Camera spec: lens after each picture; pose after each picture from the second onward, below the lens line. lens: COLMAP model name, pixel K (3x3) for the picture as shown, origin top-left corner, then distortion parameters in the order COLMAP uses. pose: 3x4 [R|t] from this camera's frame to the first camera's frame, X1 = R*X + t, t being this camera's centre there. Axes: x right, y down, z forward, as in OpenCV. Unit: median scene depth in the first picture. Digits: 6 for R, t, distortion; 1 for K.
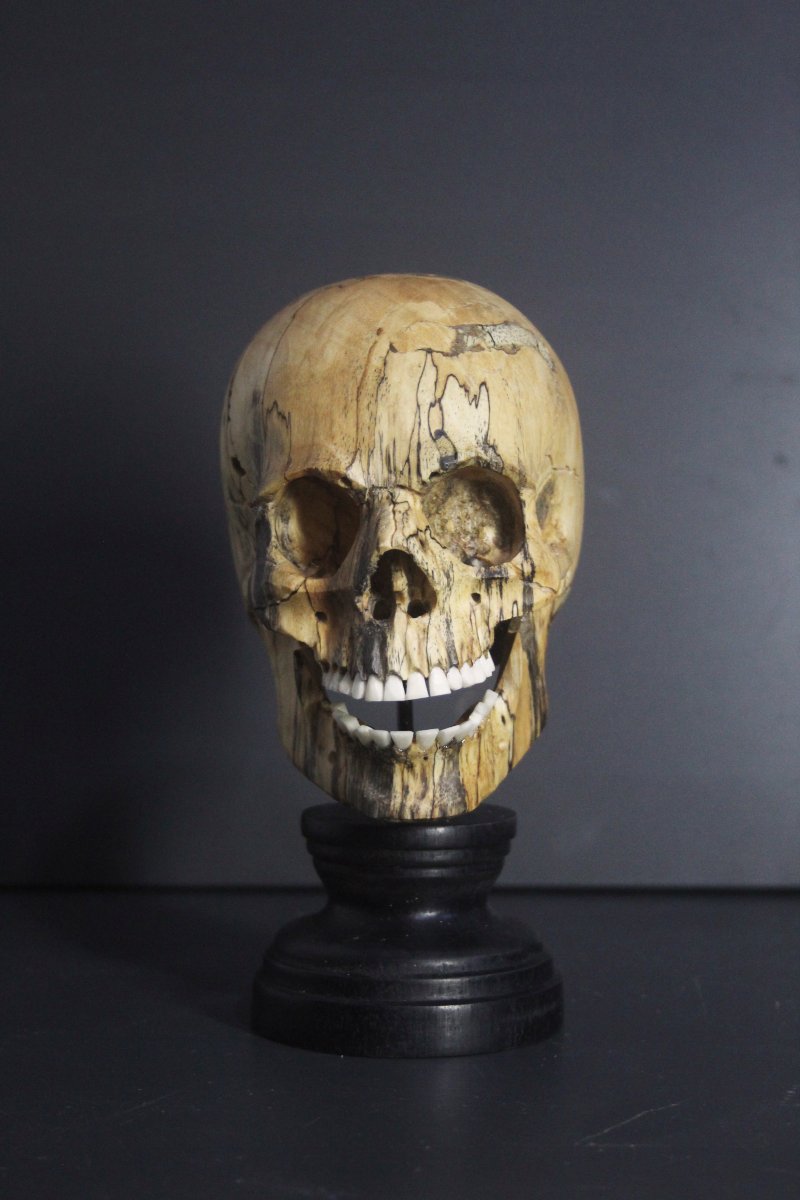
lens RADIAL K [[2397.6, 0, 400.0], [0, 2397.6, 600.0], [0, 0, 1]] dist [-0.023298, -0.013179]
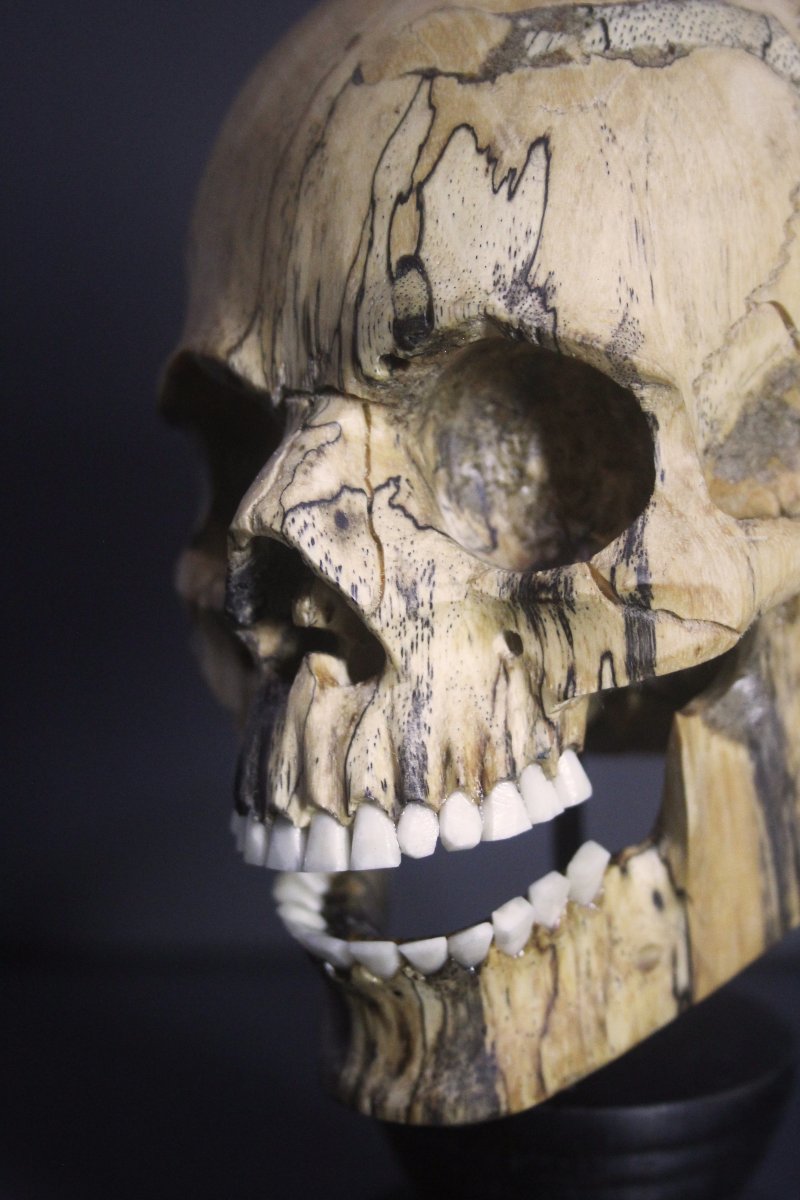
lens RADIAL K [[2092.5, 0, 400.0], [0, 2092.5, 600.0], [0, 0, 1]] dist [-0.012191, -0.049246]
pose [[0.830847, 0.045792, -0.554614, 0.225264], [0.002942, 0.996233, 0.086662, -0.041515], [0.556494, -0.073634, 0.827583, 0.676980]]
